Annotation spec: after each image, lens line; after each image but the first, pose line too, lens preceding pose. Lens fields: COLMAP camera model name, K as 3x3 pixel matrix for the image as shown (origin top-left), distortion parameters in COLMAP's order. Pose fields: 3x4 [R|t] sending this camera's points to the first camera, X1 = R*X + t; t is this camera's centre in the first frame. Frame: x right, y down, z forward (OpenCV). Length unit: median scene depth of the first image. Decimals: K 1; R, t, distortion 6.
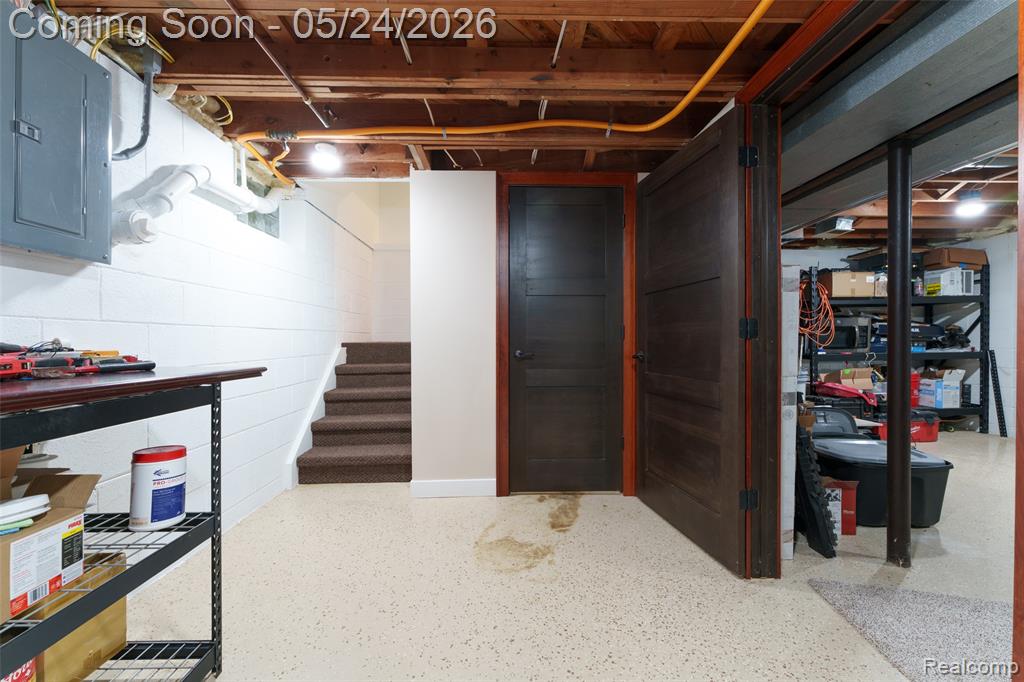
lens RADIAL K [[409.2, 0, 509.6], [0, 409.2, 341.4], [0, 0, 1]] dist [-0.000099, 0.000443]
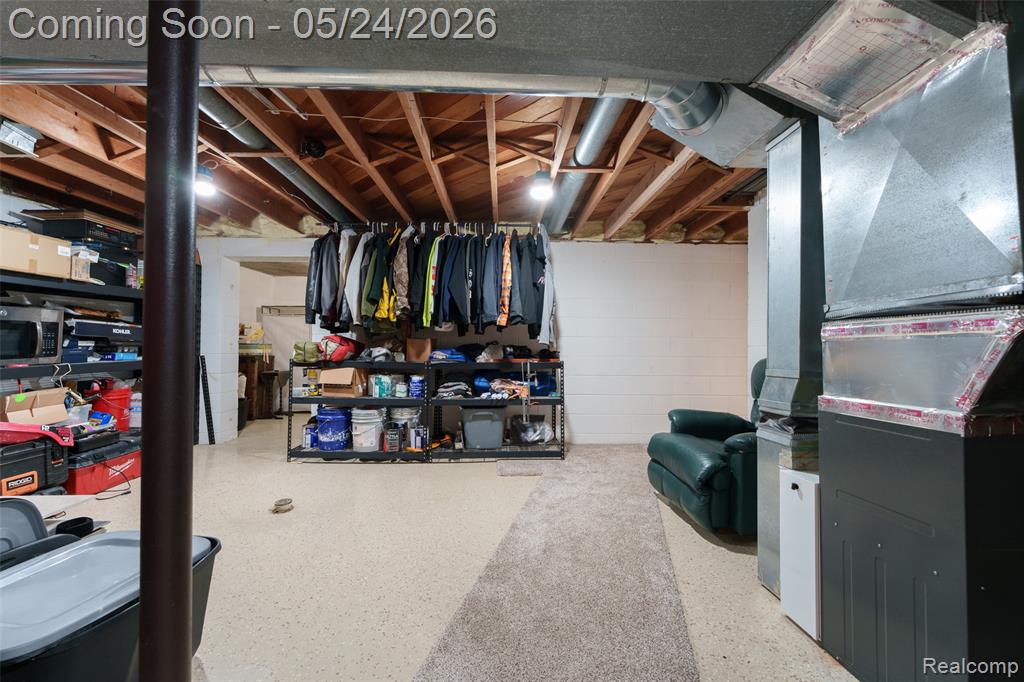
lens RADIAL K [[409.2, 0, 511.0], [0, 409.2, 343.6], [0, 0, 1]] dist [-0.000099, 0.000443]
pose [[0.003400, 0.009156, 0.999952, 0.227118], [-0.003863, 0.999951, -0.009143, -0.000976], [-0.999987, -0.003832, 0.003435, 0.278644]]
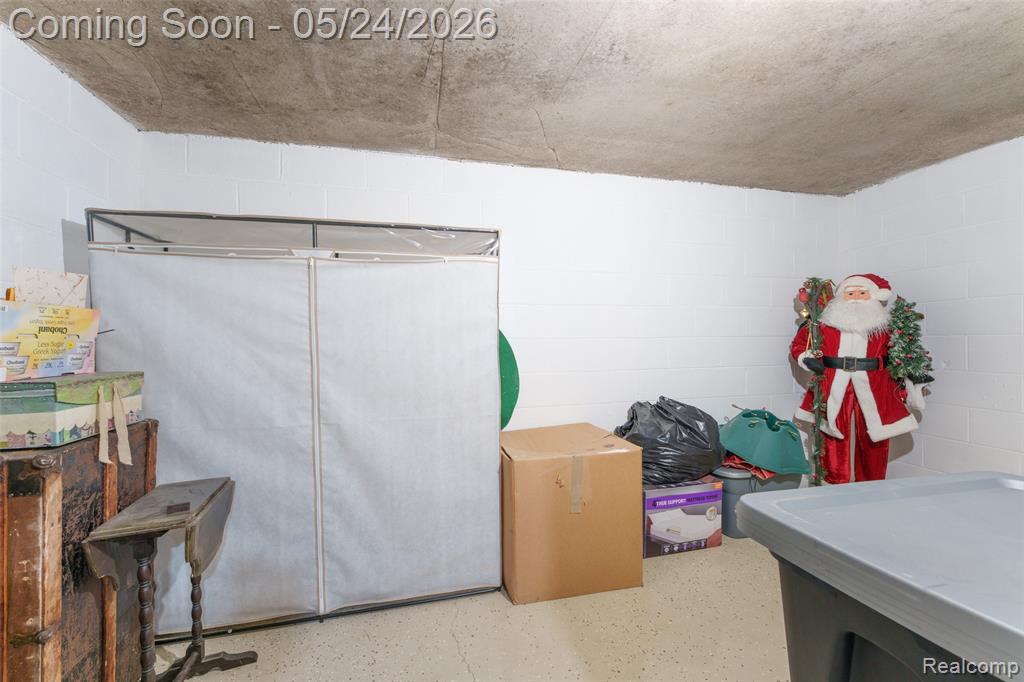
lens RADIAL K [[409.2, 0, 509.3], [0, 409.2, 339.6], [0, 0, 1]] dist [-0.000099, 0.000443]
pose [[-0.232131, -0.006908, 0.972660, 1.081746], [0.004856, 0.999954, 0.008260, -0.028140], [-0.972673, 0.006641, -0.232086, 0.796854]]
